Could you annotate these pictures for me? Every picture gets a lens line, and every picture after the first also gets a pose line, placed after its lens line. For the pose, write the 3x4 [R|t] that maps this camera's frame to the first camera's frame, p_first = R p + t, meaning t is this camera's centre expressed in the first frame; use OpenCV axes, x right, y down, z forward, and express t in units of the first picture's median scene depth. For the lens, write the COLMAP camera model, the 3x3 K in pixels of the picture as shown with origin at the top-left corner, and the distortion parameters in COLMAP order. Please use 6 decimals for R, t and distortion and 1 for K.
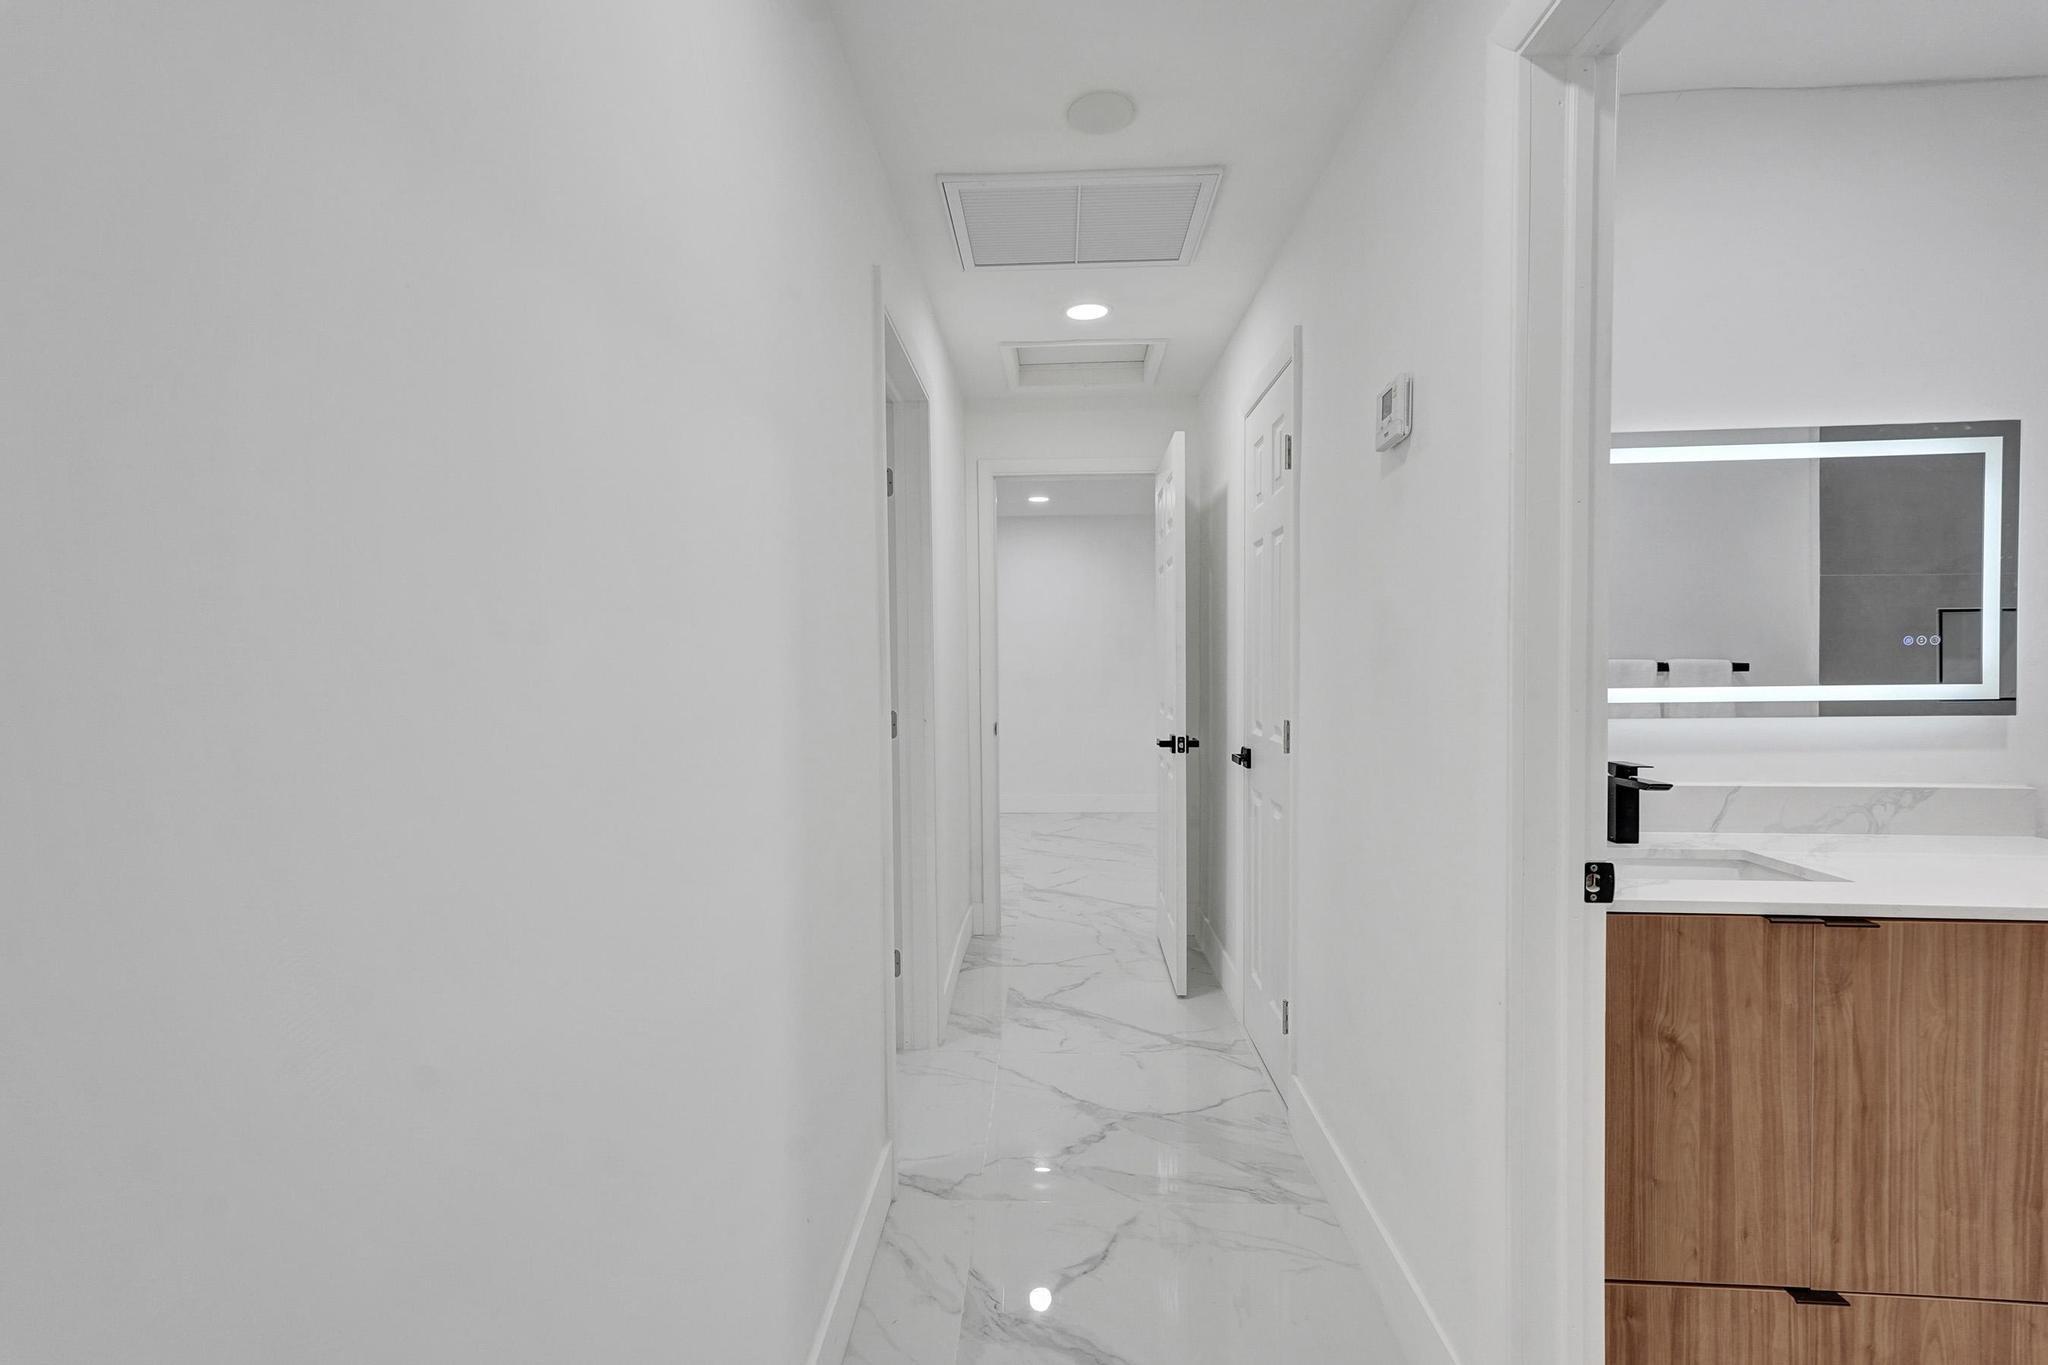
lens RADIAL K [[917.6, 0, 1020.5], [0, 917.6, 675.7], [0, 0, 1]] dist [-0.002880, 0.008163]
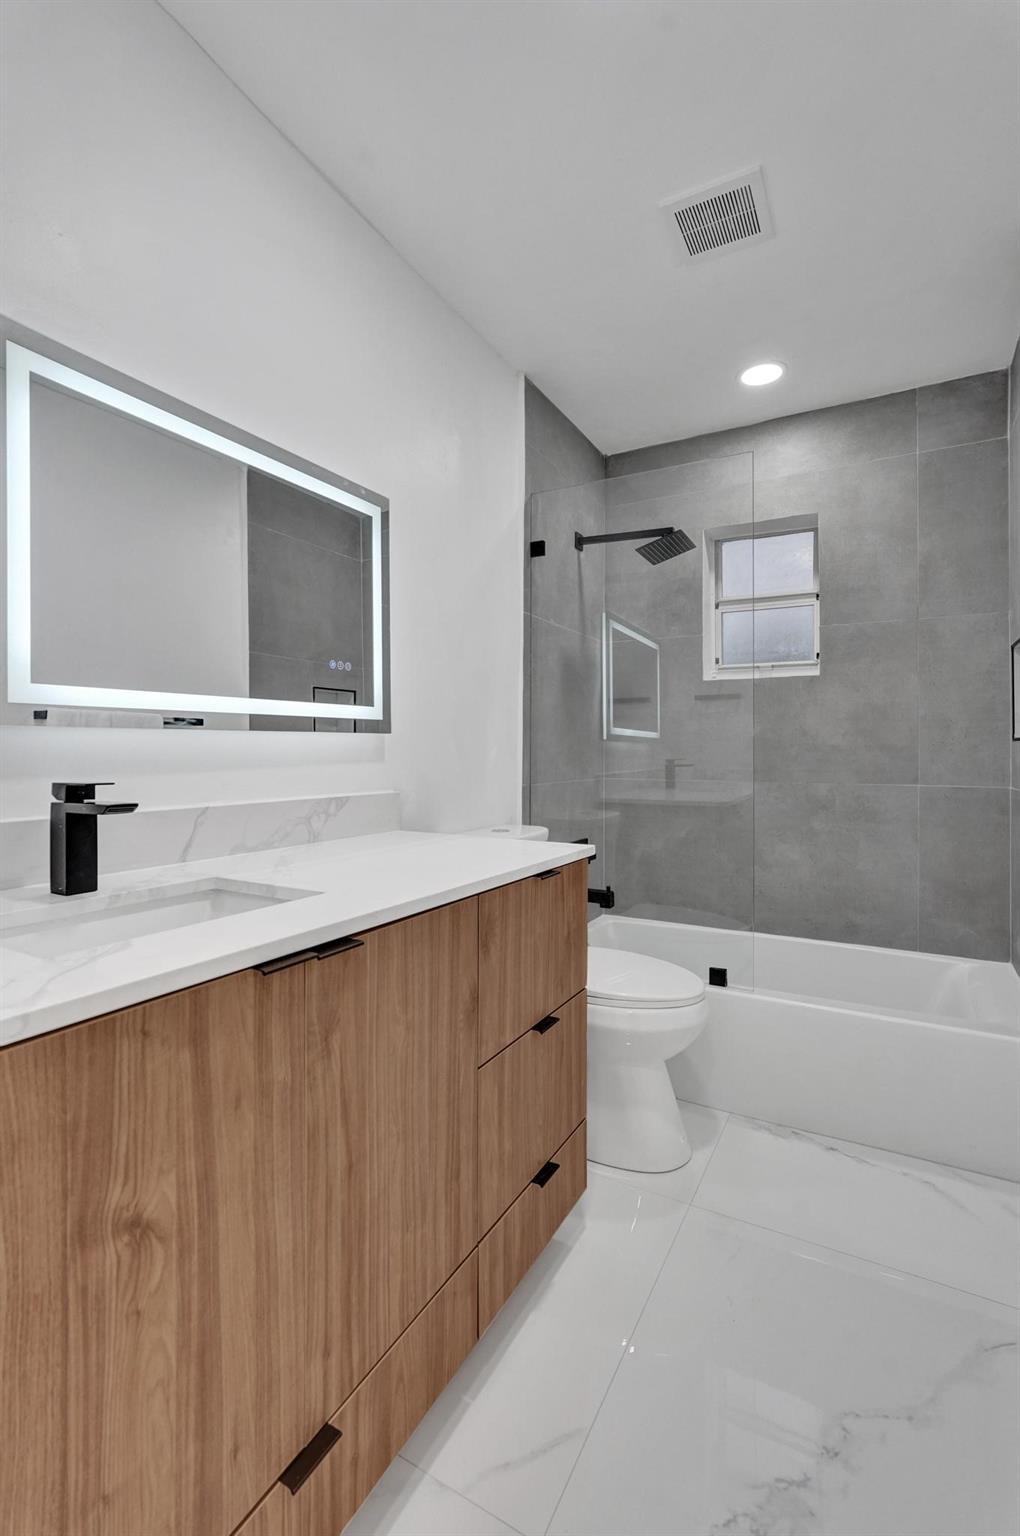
lens RADIAL K [[688.2, 0, 494.1], [0, 688.2, 763.4], [0, 0, 1]] dist [-0.002880, 0.008163]
pose [[0.469285, -0.009837, 0.882992, 0.433929], [0.011800, 0.999919, 0.004869, 0.106037], [-0.882968, 0.008134, 0.469363, 0.592625]]
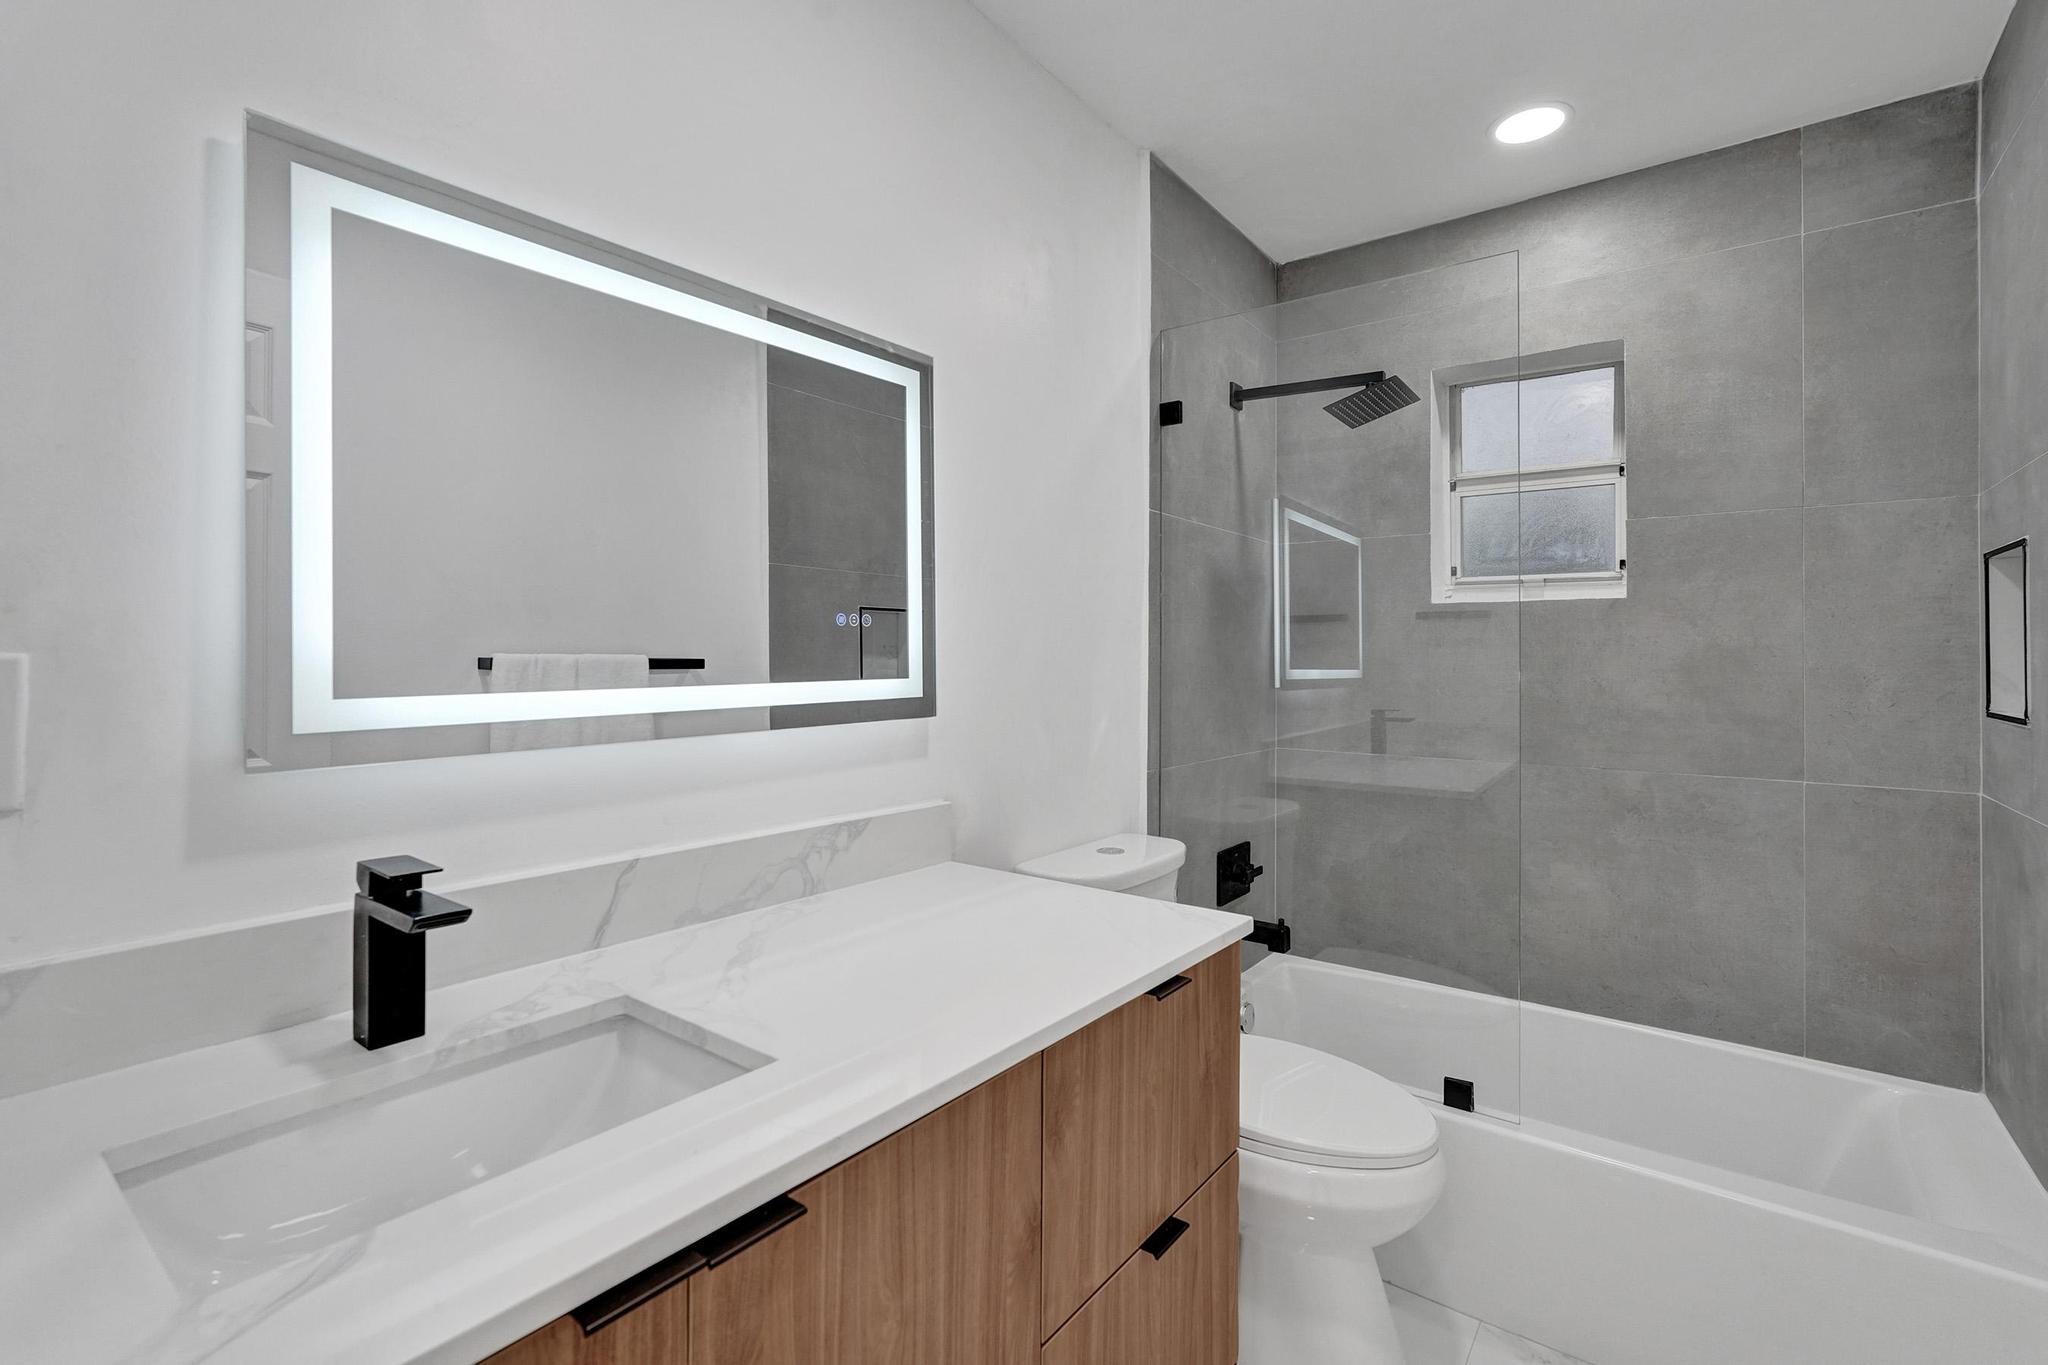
lens RADIAL K [[917.6, 0, 1020.5], [0, 917.6, 675.7], [0, 0, 1]] dist [-0.002880, 0.008163]
pose [[0.571751, -0.012229, 0.820336, 0.610329], [0.012895, 0.999899, 0.005919, 0.003691], [-0.820326, 0.007194, 0.571851, 0.637276]]
